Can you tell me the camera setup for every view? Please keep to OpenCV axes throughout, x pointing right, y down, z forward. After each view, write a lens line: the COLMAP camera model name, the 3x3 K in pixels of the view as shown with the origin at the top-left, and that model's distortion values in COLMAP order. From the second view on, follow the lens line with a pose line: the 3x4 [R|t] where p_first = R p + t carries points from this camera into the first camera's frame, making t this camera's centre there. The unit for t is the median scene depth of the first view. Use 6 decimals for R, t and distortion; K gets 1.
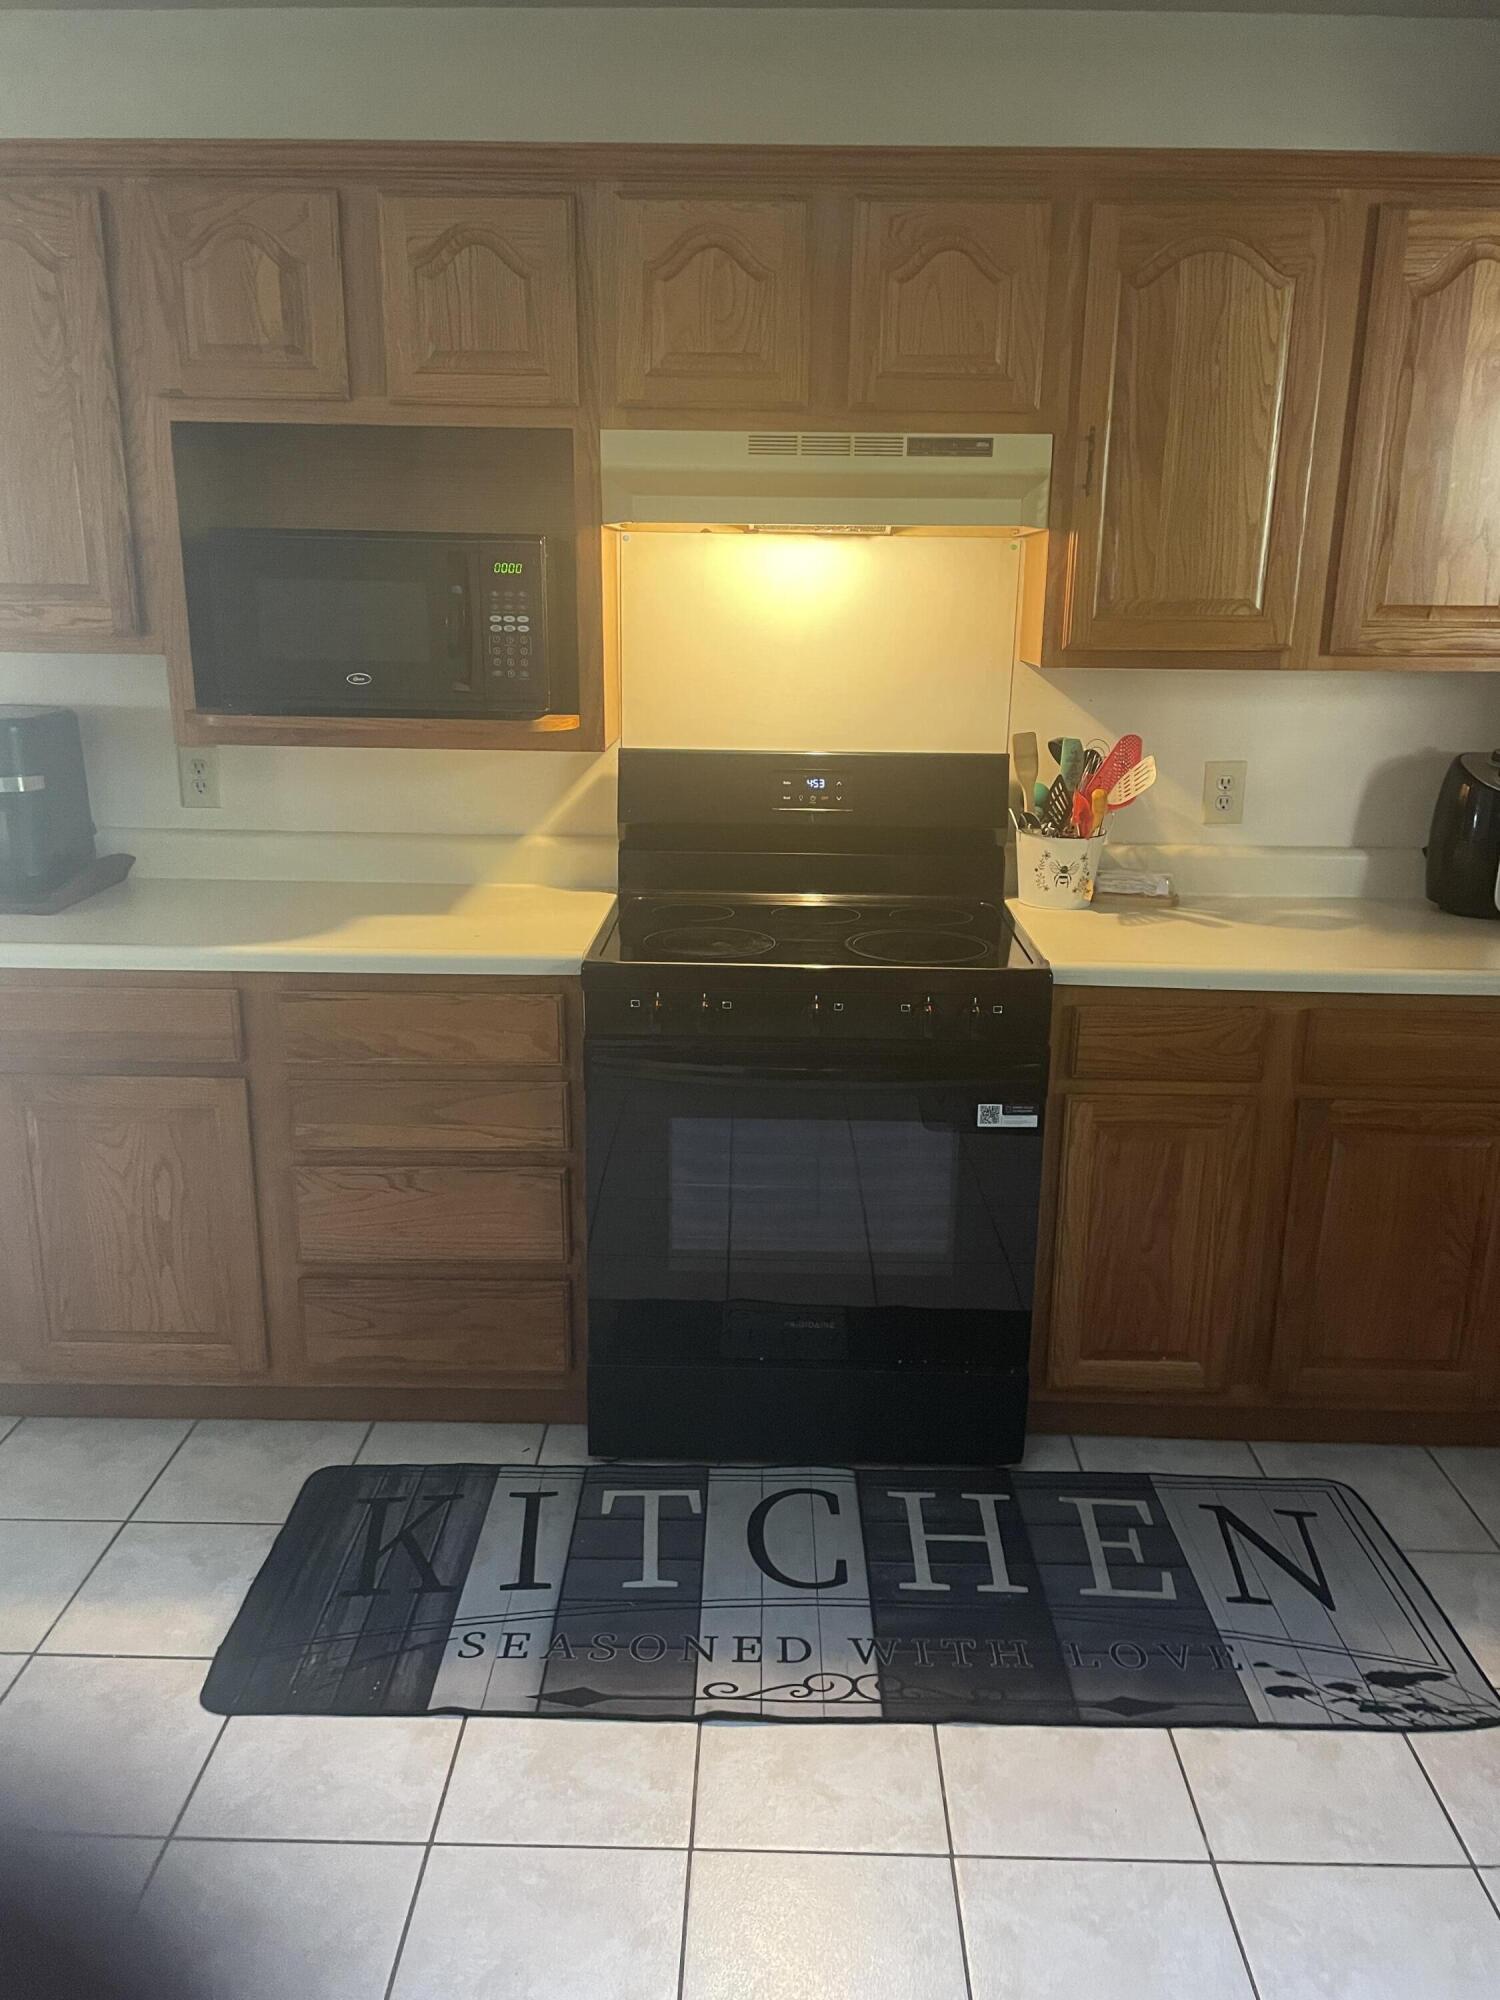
lens RADIAL K [[1509.1, 0, 751.7], [0, 1509.1, 999.0], [0, 0, 1]] dist [0.007240, -0.010346]
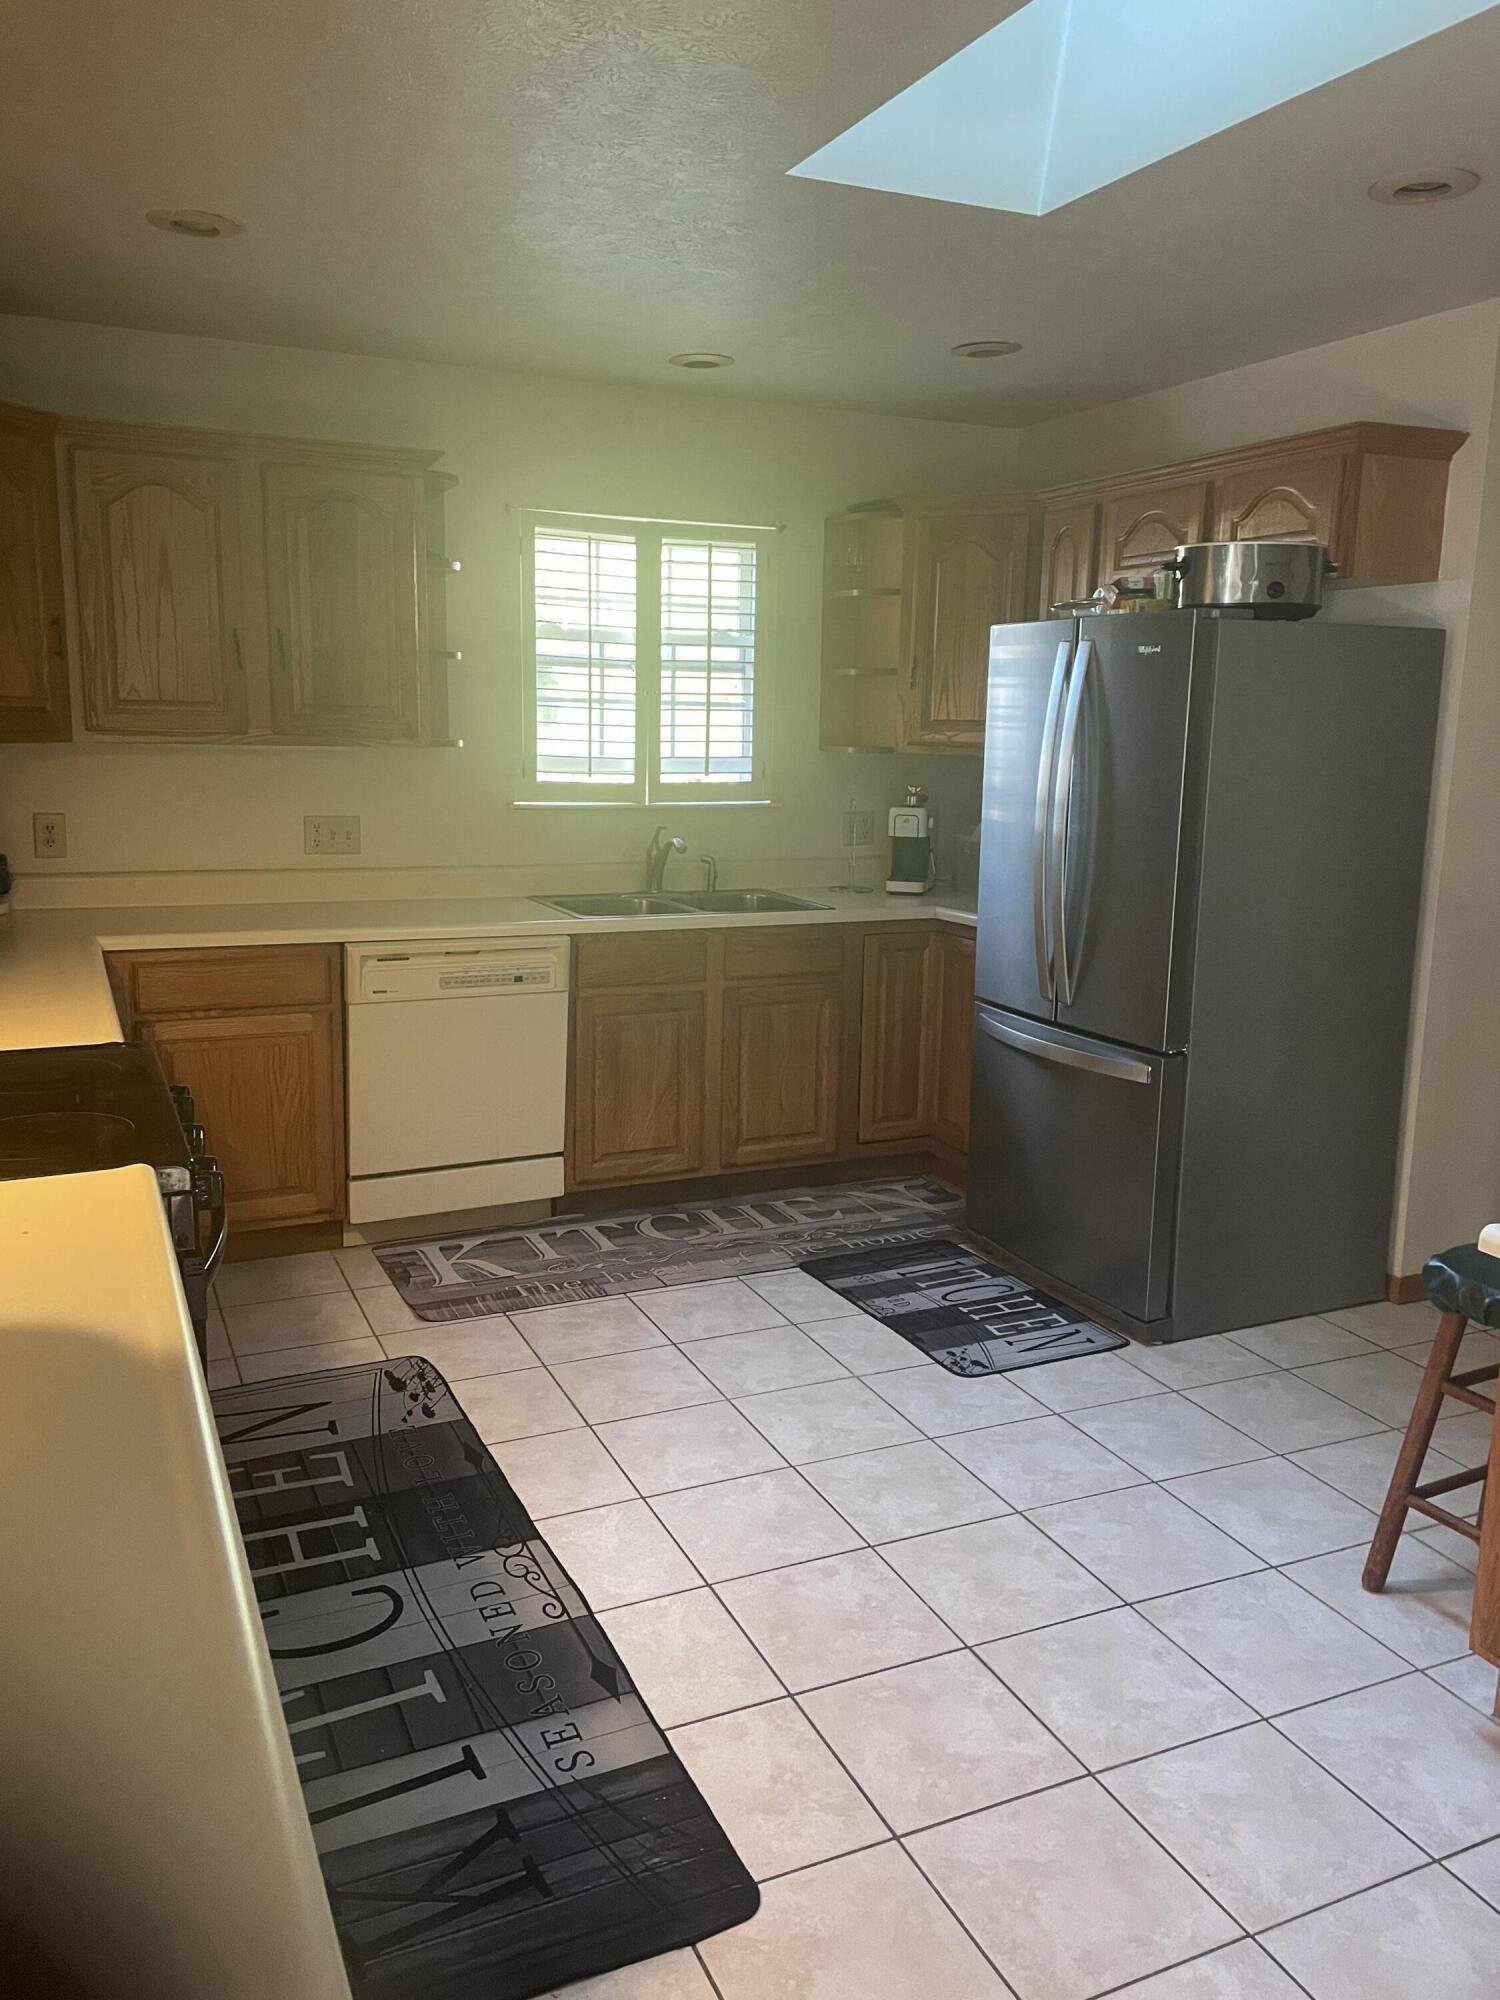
lens RADIAL K [[1509.1, 0, 746.9], [0, 1509.1, 997.4], [0, 0, 1]] dist [0.007240, -0.010346]
pose [[-0.424678, -0.195989, 0.883876, -0.982558], [0.227347, 0.921918, 0.313658, -0.308182], [-0.876335, 0.334150, -0.346961, 1.051980]]
